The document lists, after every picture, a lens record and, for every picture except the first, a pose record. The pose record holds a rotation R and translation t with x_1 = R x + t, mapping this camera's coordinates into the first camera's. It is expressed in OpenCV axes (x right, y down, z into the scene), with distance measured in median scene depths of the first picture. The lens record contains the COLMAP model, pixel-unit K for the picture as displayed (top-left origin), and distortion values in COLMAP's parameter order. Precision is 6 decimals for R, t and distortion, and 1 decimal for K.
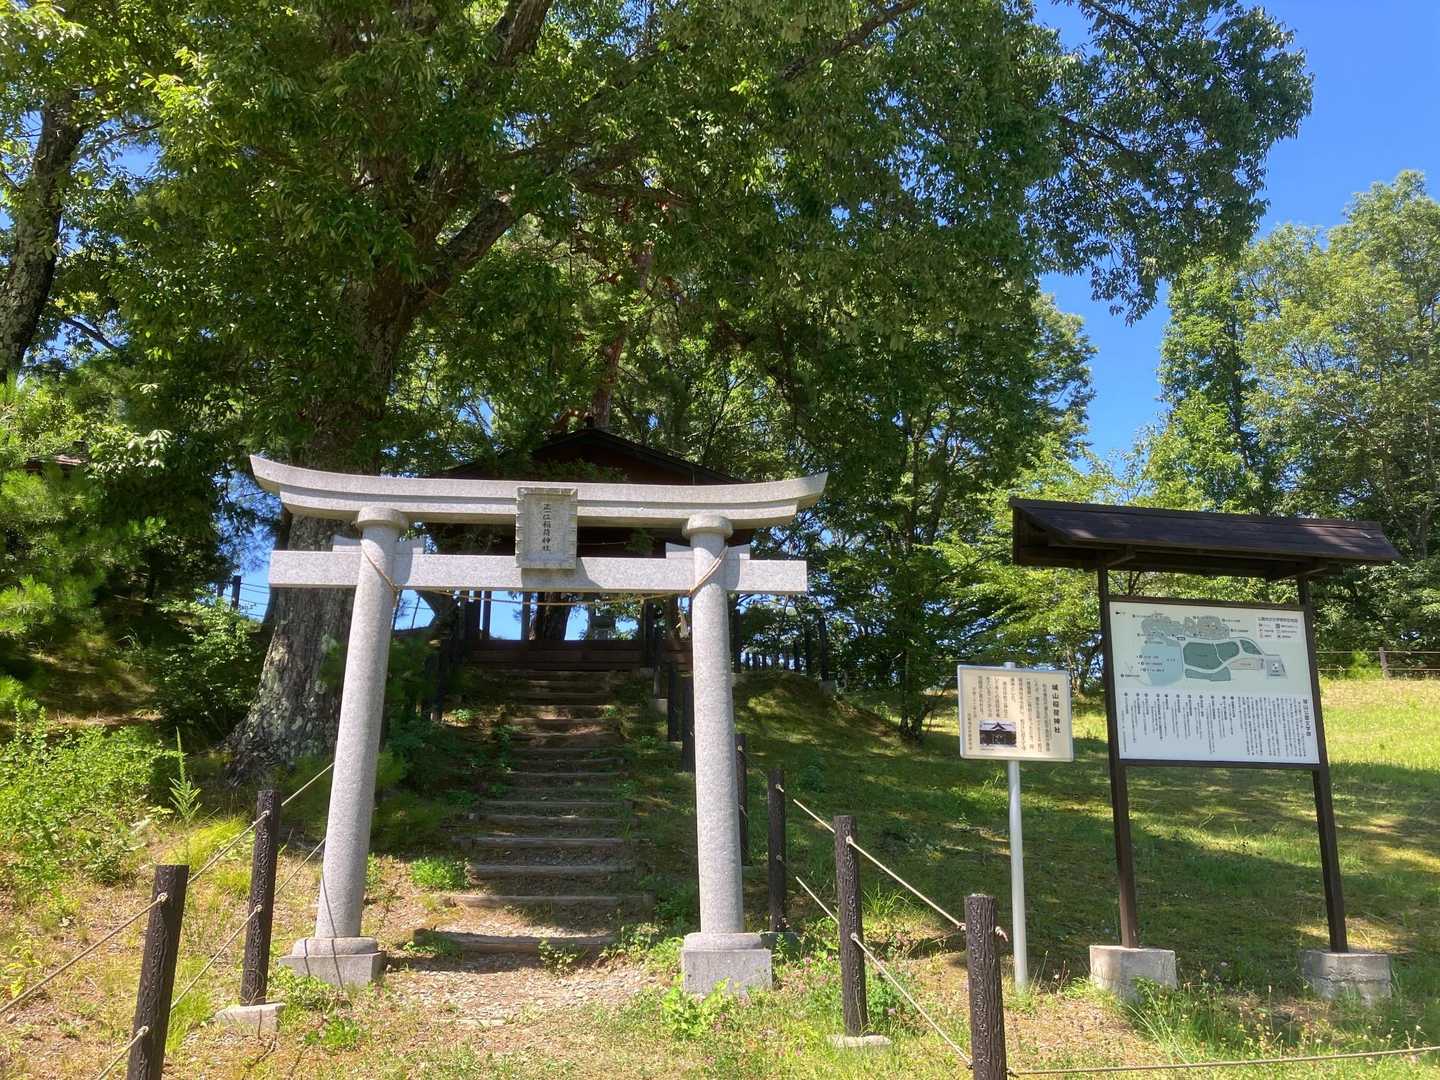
lens RADIAL K [[1063.9, 0, 720.0], [0, 1063.9, 540.0], [0, 0, 1]] dist [-0.005540, -0.002292]
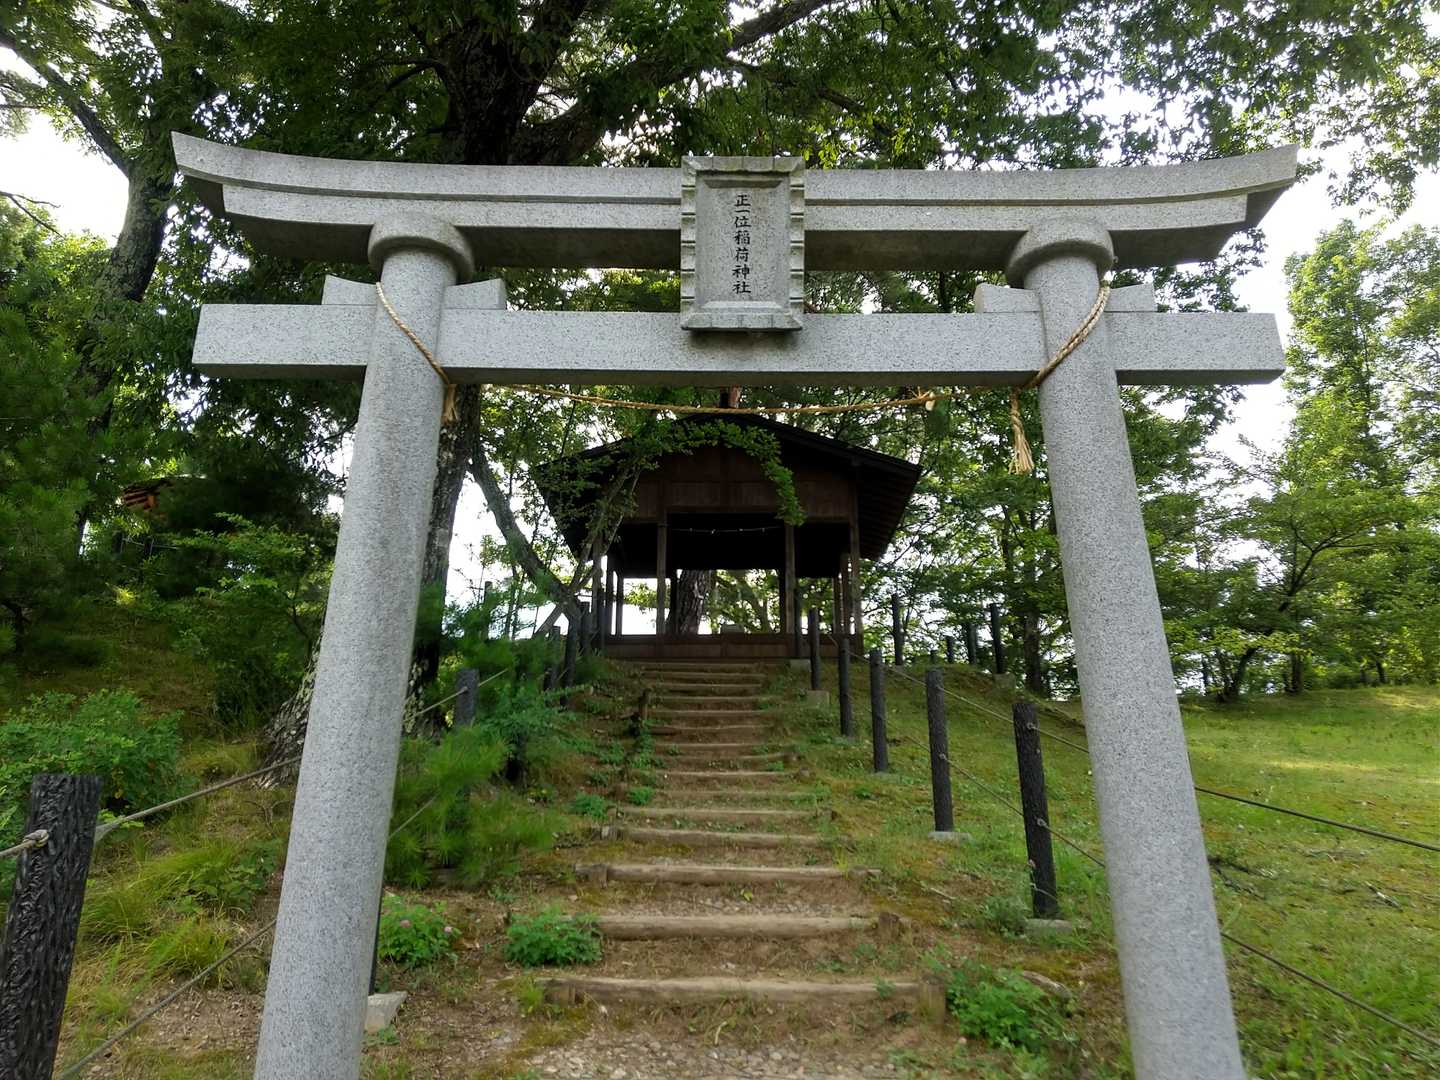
lens RADIAL K [[1000.7, 0, 720.0], [0, 1000.7, 540.0], [0, 0, 1]] dist [0.006200, 0.000277]
pose [[0.993380, -0.023460, -0.112452, -0.121365], [0.020776, 0.999472, -0.024982, 0.131650], [0.112979, 0.022480, 0.993343, 0.528447]]
